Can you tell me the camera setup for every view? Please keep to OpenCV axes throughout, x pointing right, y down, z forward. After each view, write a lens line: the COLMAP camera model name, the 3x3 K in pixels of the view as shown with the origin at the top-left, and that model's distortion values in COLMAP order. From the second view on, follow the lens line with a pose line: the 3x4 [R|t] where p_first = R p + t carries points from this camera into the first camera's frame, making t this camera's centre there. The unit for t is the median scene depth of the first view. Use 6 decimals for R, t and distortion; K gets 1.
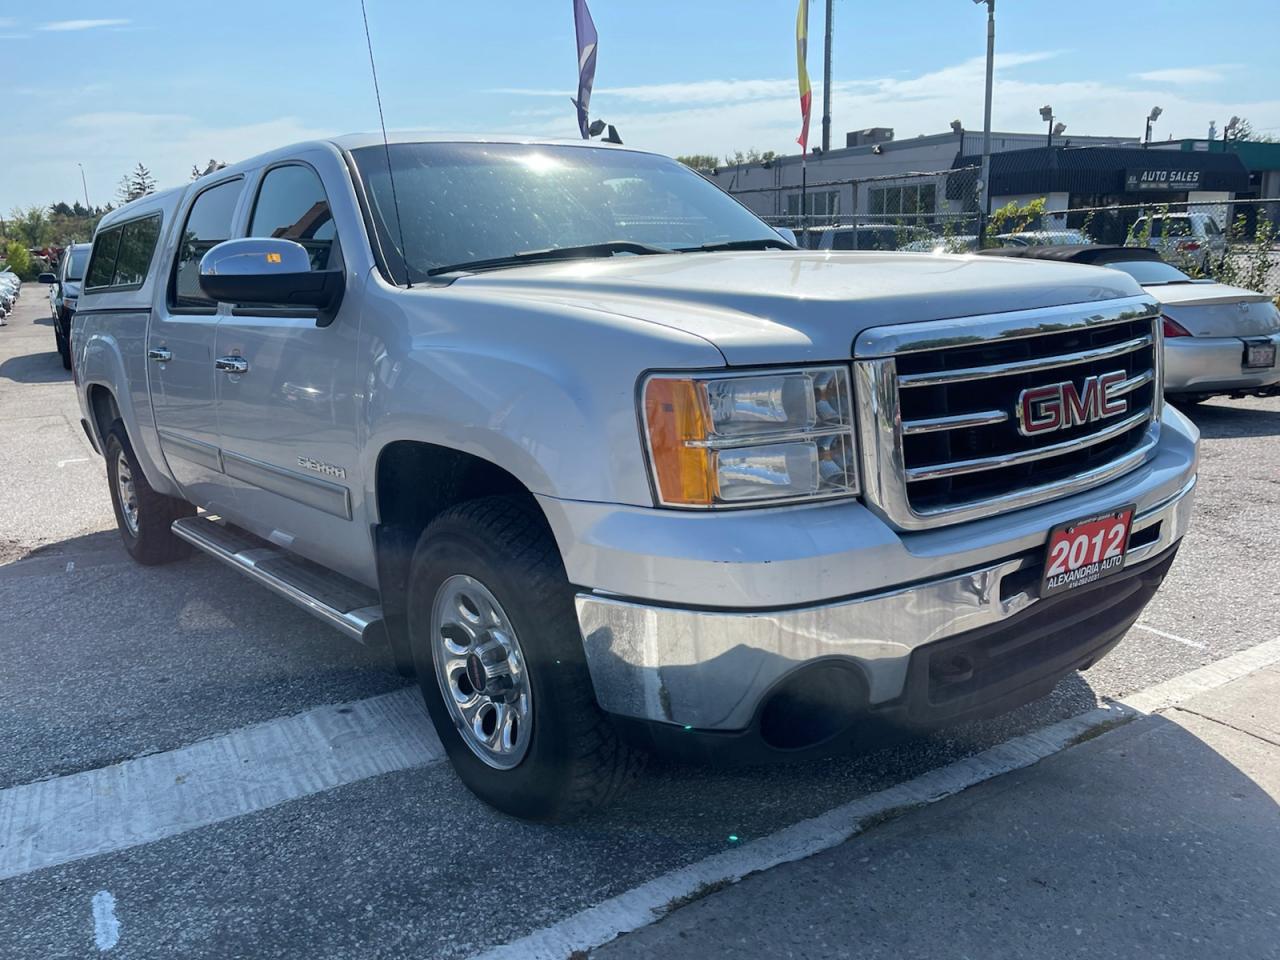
lens RADIAL K [[966.6, 0, 635.6], [0, 966.6, 489.4], [0, 0, 1]] dist [0.074428, -0.103663]
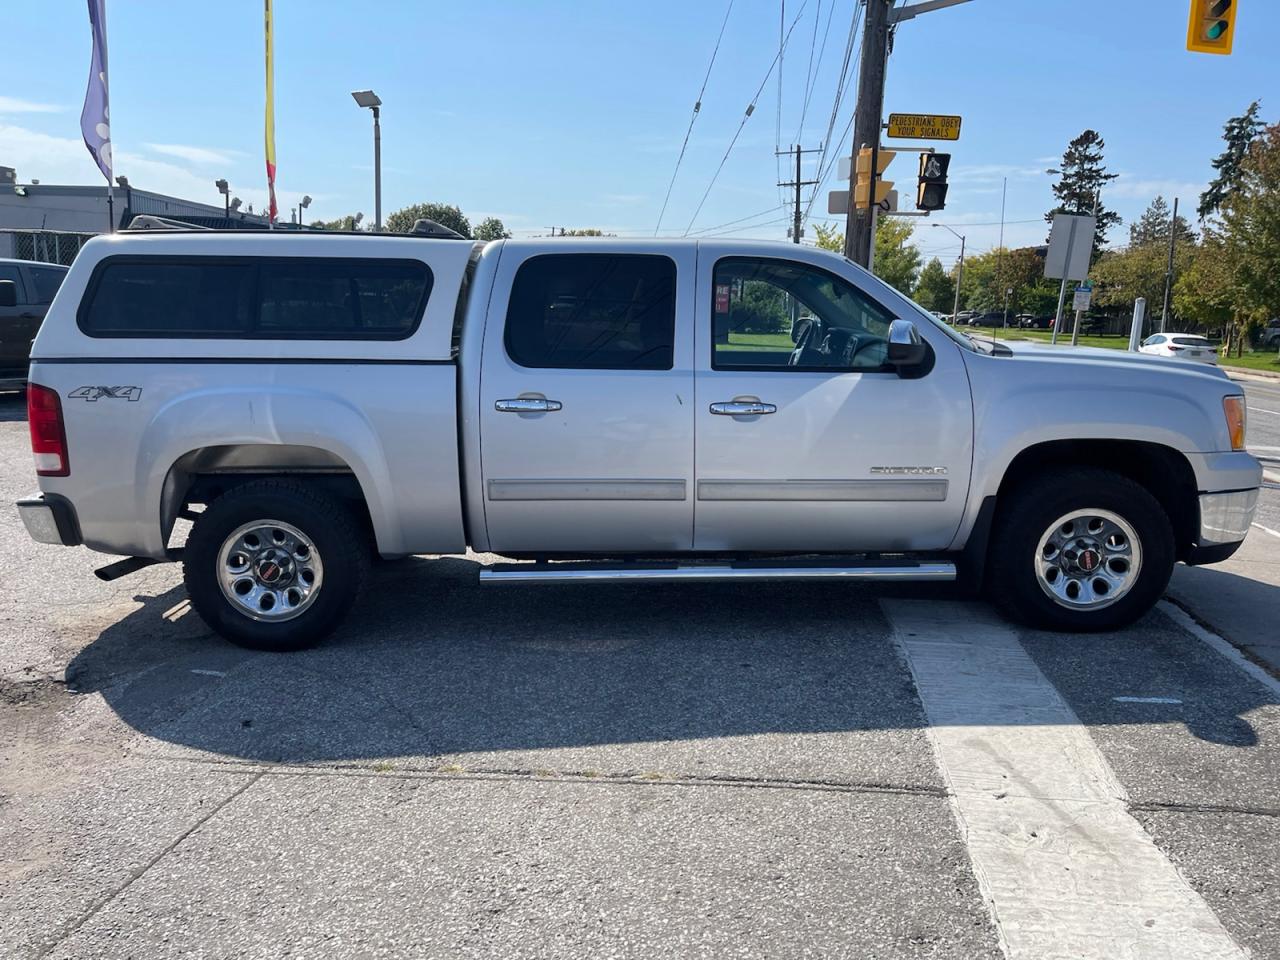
lens RADIAL K [[966.6, 0, 635.7], [0, 966.6, 471.0], [0, 0, 1]] dist [0.074428, -0.103663]
pose [[0.630217, -0.064122, 0.773766, -1.969262], [0.126031, 0.991815, -0.020459, -0.049566], [-0.766122, 0.110412, 0.633141, 0.416036]]
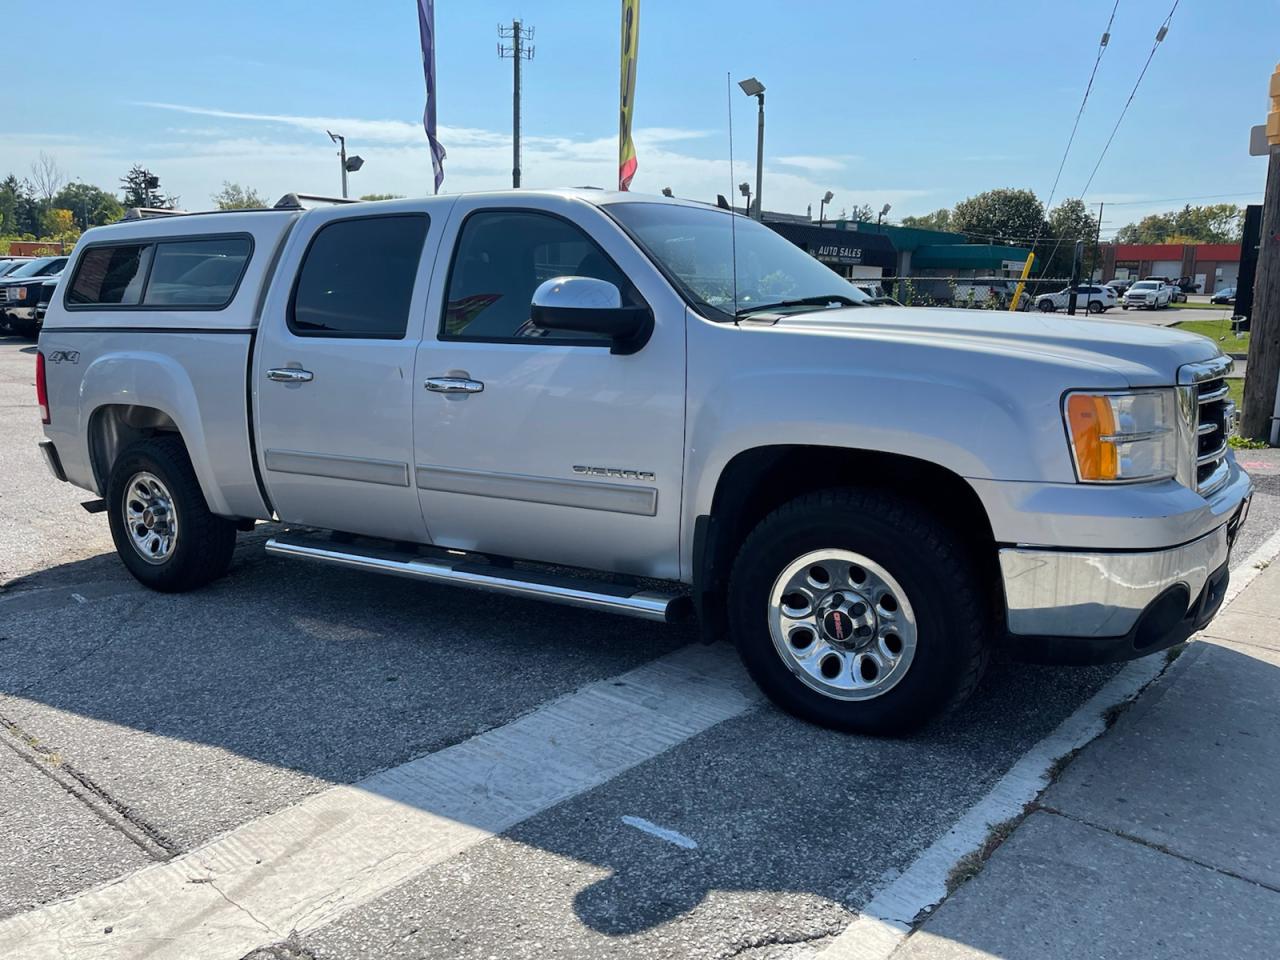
lens RADIAL K [[966.6, 0, 640.5], [0, 966.6, 478.5], [0, 0, 1]] dist [0.074428, -0.103663]
pose [[0.949114, -0.004763, 0.314896, -0.739568], [0.021759, 0.998488, -0.050483, 0.049392], [-0.314179, 0.054766, 0.947783, -0.126790]]
